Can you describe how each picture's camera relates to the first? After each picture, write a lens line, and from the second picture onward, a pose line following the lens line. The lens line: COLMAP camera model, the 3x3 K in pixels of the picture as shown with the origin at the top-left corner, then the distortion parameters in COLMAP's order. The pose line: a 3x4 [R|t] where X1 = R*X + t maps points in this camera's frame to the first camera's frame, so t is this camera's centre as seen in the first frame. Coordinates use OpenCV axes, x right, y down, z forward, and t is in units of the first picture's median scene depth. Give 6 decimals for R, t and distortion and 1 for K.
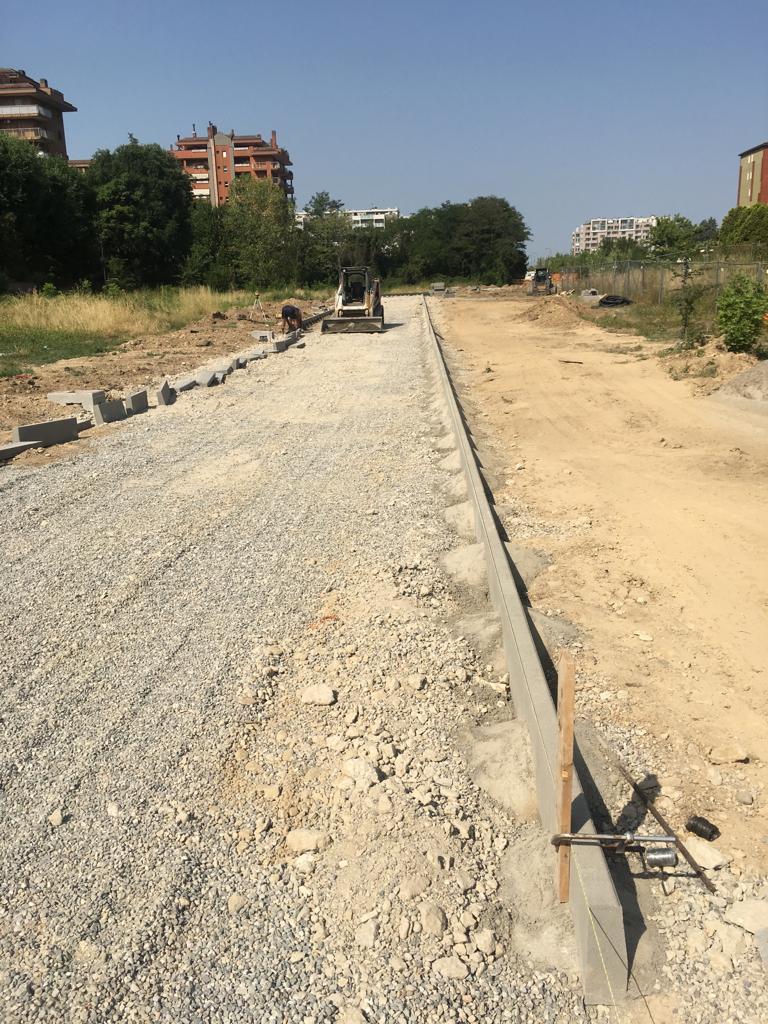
lens RADIAL K [[863.3, 0, 385.6], [0, 863.3, 492.9], [0, 0, 1]] dist [0.083232, -0.142791]
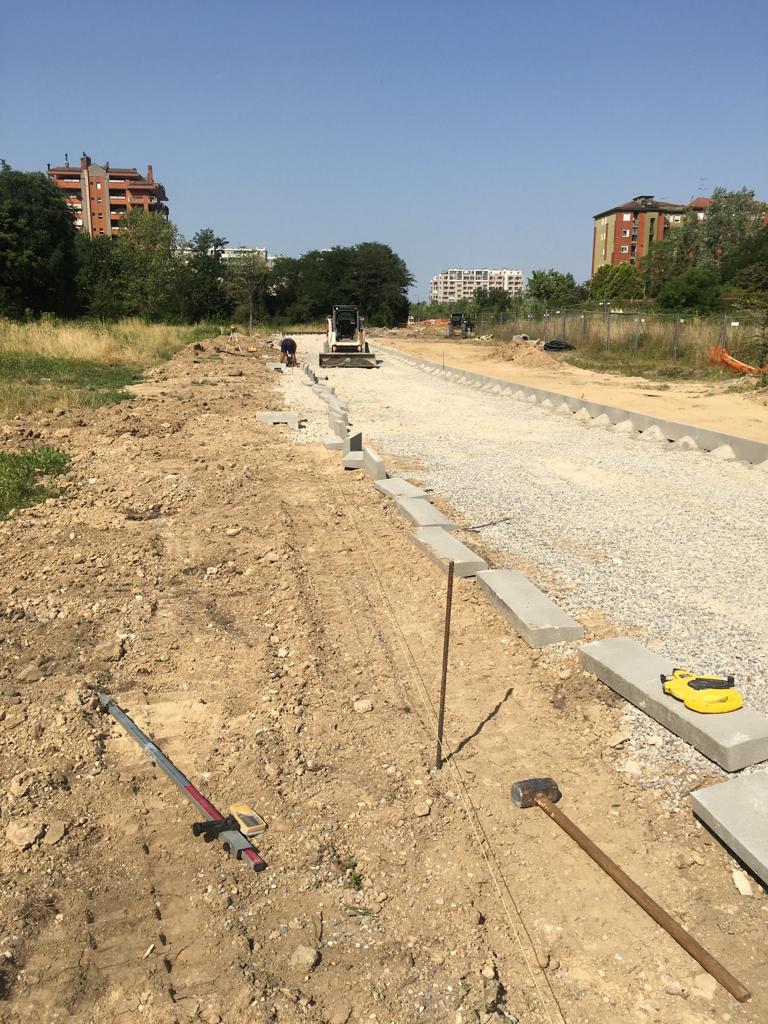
lens RADIAL K [[855.9, 0, 384.0], [0, 855.9, 512.0], [0, 0, 1]] dist [0.057485, -0.124742]
pose [[0.985937, 0.000103, 0.167116, -0.041551], [0.003552, 0.999761, -0.021570, 0.003178], [-0.167078, 0.021860, 0.985701, -0.006839]]
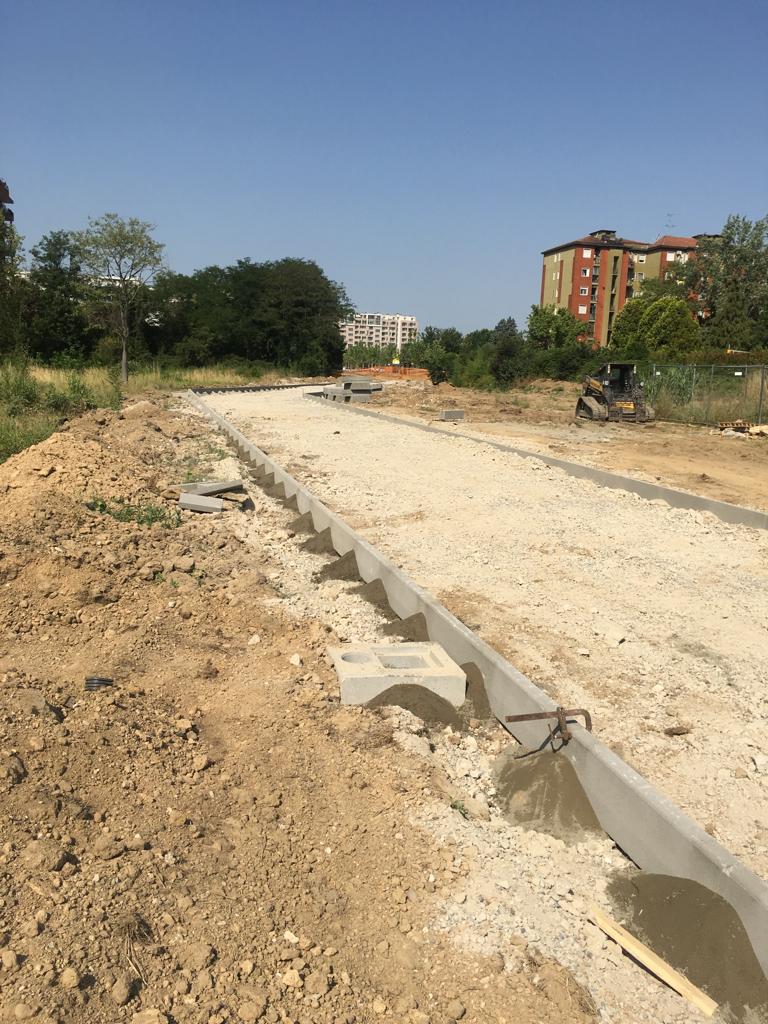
lens RADIAL K [[831.7, 0, 384.0], [0, 831.7, 512.0], [0, 0, 1]] dist [0.003929, -0.001888]
pose [[0.947882, 0.013751, 0.318325, -0.038445], [0.007253, 0.997878, -0.064704, -0.076293], [-0.318540, 0.063641, 0.945771, 0.313630]]
